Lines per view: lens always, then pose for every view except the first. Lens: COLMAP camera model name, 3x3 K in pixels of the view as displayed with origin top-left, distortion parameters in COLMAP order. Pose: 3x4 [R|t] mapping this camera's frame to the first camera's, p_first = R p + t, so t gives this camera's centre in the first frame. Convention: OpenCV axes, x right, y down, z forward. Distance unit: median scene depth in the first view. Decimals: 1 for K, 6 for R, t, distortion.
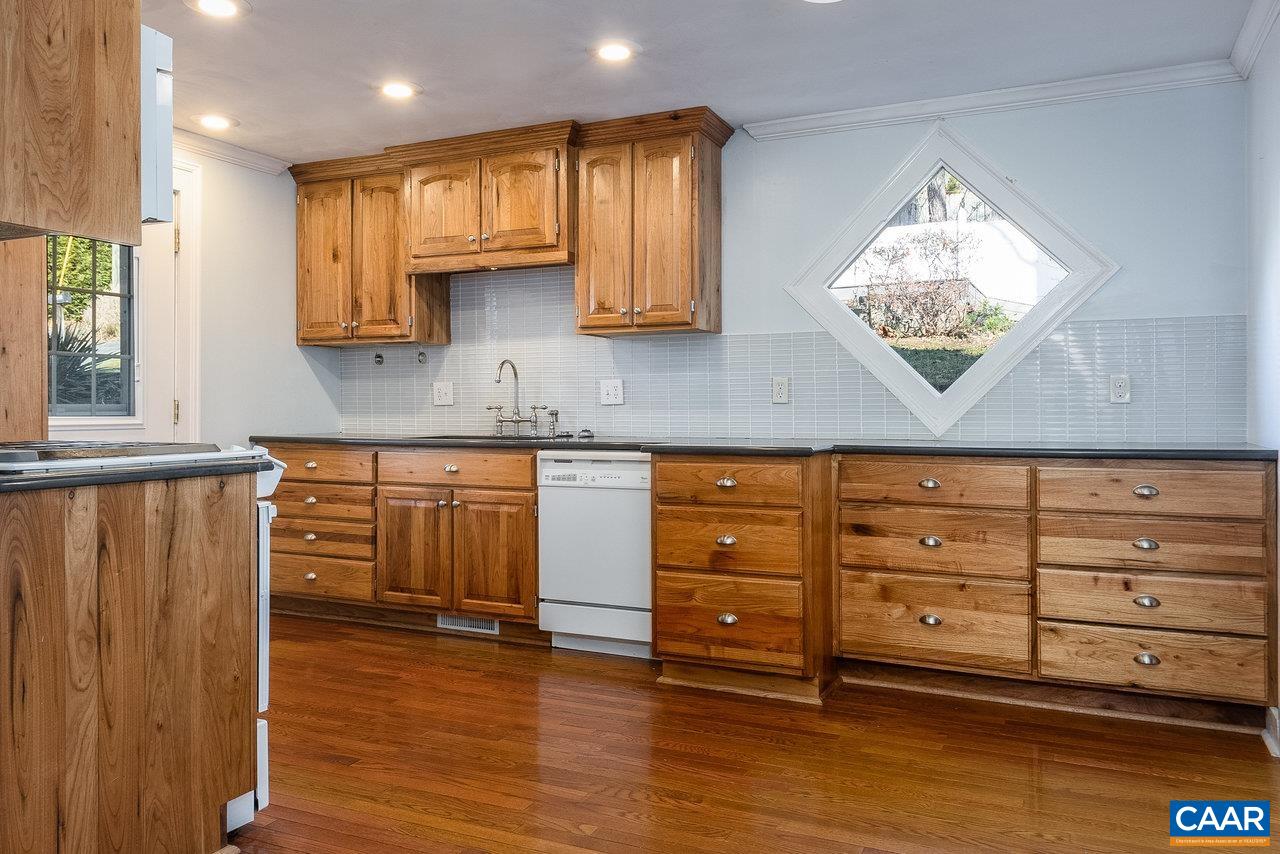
lens RADIAL K [[953.9, 0, 636.1], [0, 953.9, 415.3], [0, 0, 1]] dist [0.041913, -0.035948]
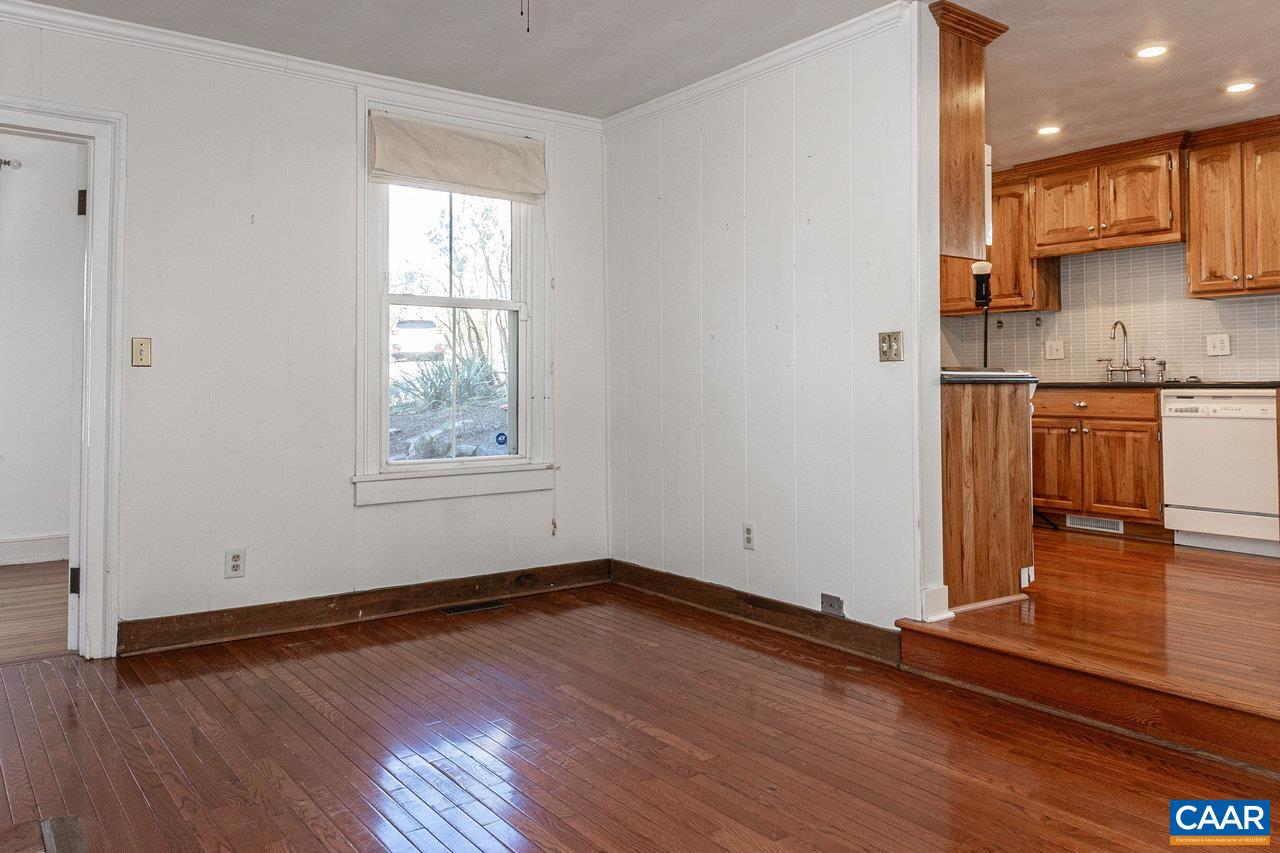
lens RADIAL K [[953.9, 0, 635.7], [0, 953.9, 361.4], [0, 0, 1]] dist [0.041913, -0.035948]
pose [[0.879439, -0.010059, -0.475904, -0.101358], [-0.004032, 0.999583, -0.028578, 0.036840], [0.475994, 0.027051, 0.879033, -0.455092]]
